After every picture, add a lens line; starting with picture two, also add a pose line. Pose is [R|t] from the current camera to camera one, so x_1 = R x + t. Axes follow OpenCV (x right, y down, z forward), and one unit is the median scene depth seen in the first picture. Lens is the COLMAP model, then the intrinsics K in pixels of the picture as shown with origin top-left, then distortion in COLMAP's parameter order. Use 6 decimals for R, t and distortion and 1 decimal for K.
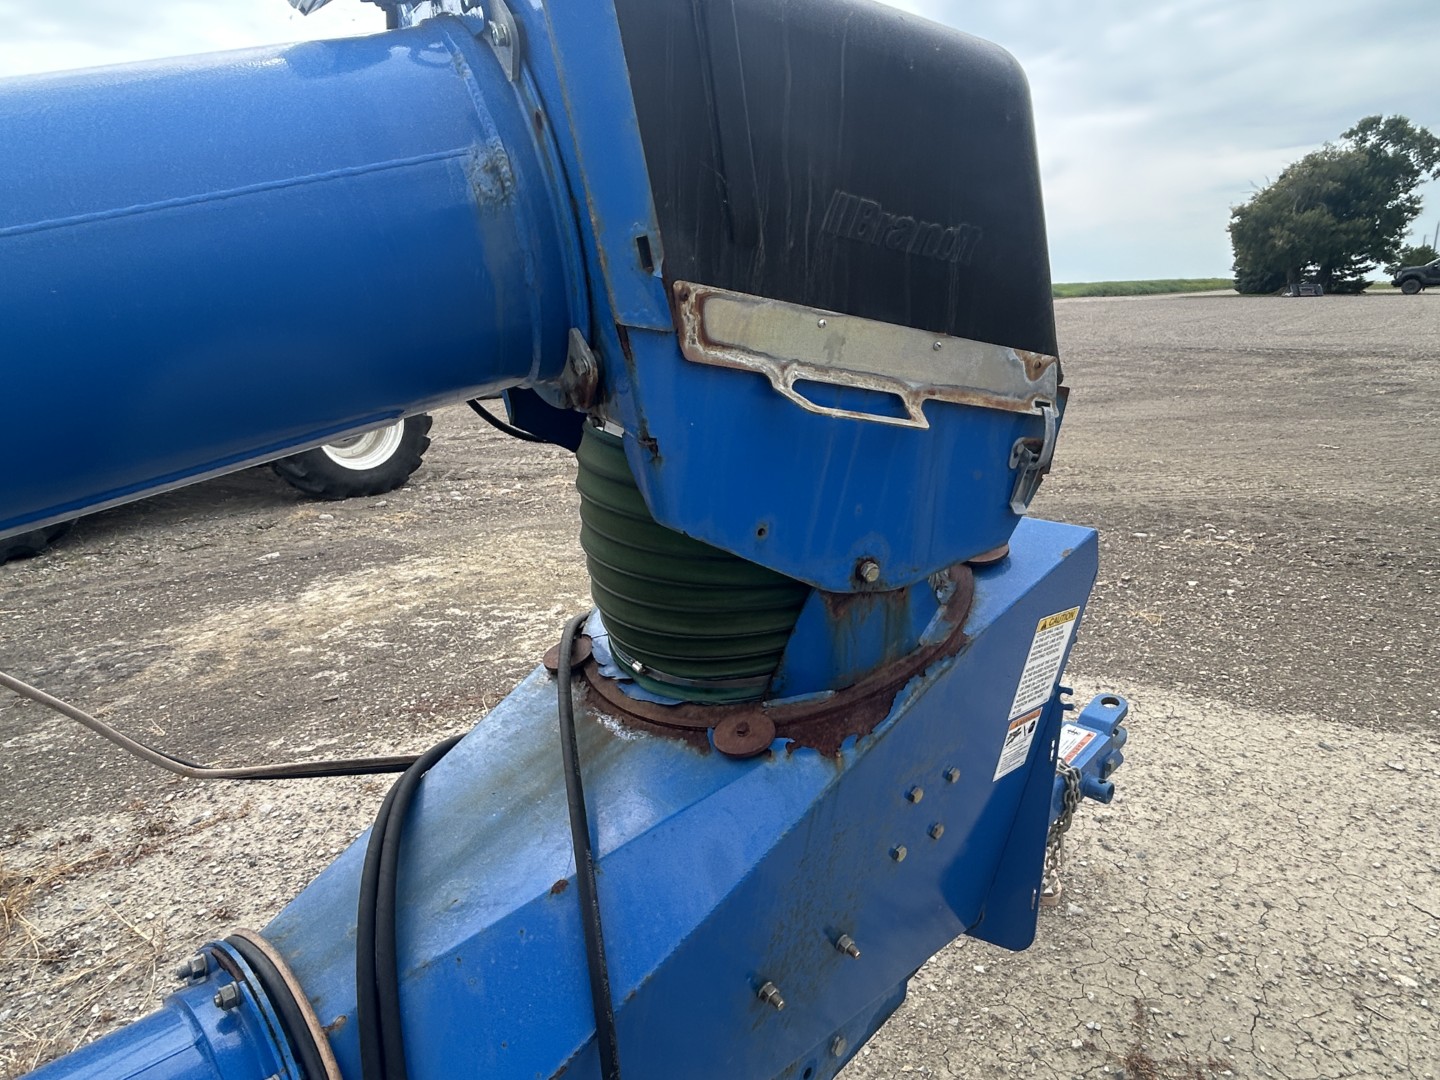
lens RADIAL K [[880.9, 0, 721.3], [0, 880.9, 537.9], [0, 0, 1]] dist [-0.000444, -0.000063]
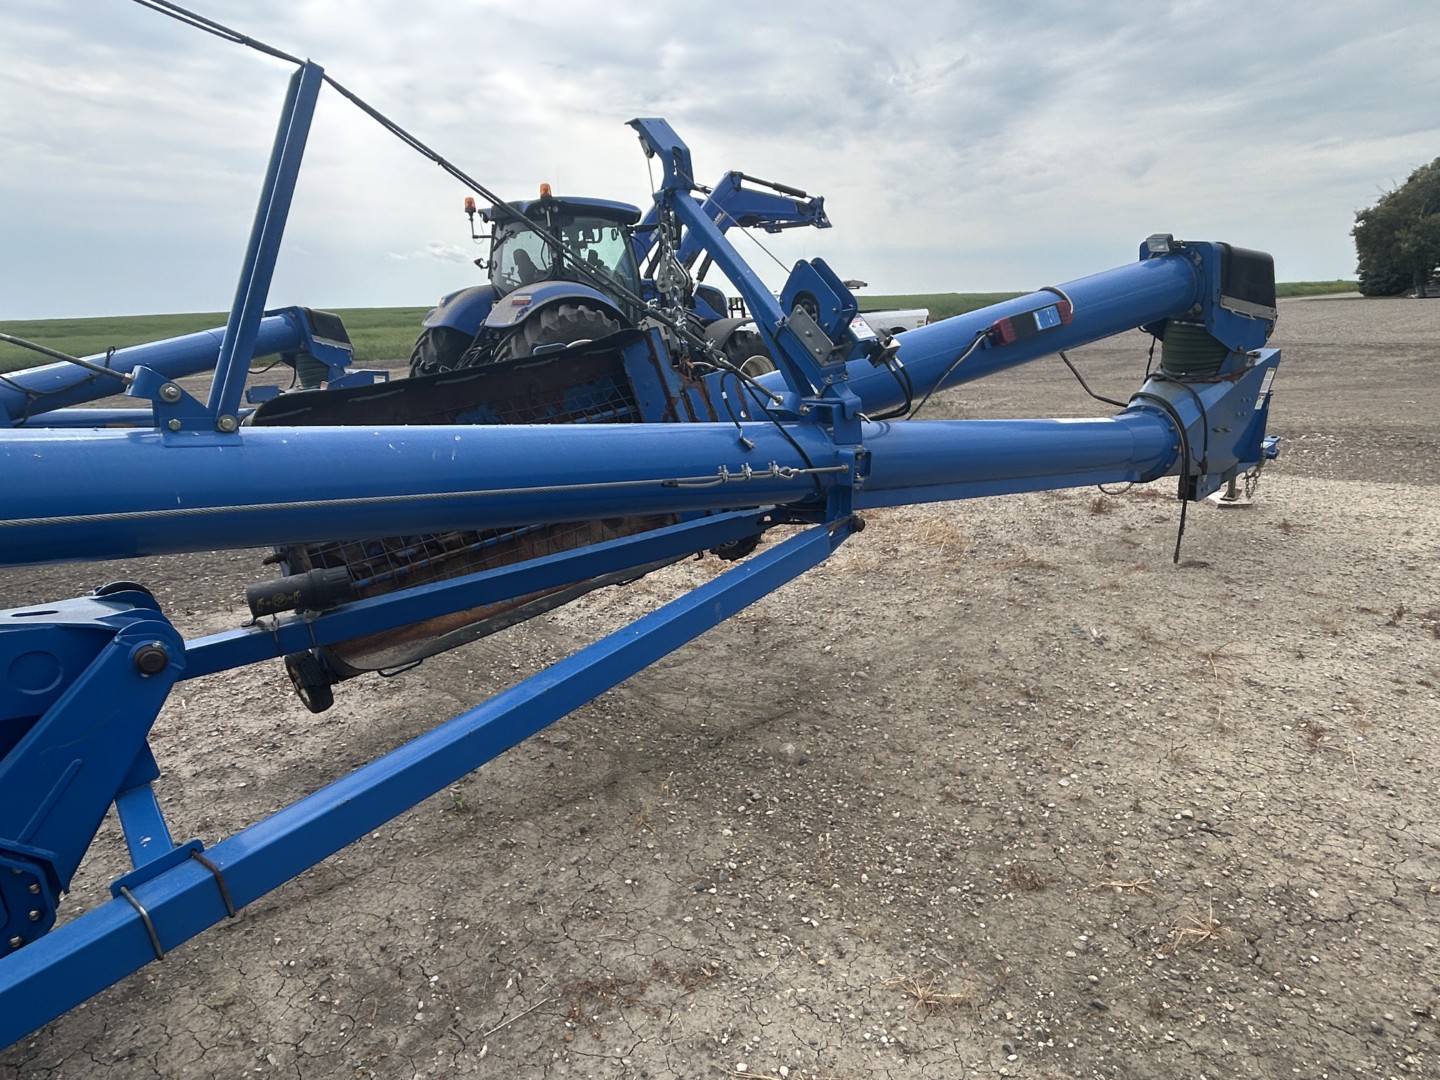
lens RADIAL K [[880.9, 0, 719.1], [0, 880.9, 542.7], [0, 0, 1]] dist [-0.000444, -0.000063]
pose [[0.994745, 0.014897, -0.101296, -0.049154], [-0.015440, 0.999870, -0.004579, 0.026401], [0.101214, 0.006119, 0.994846, -0.094800]]
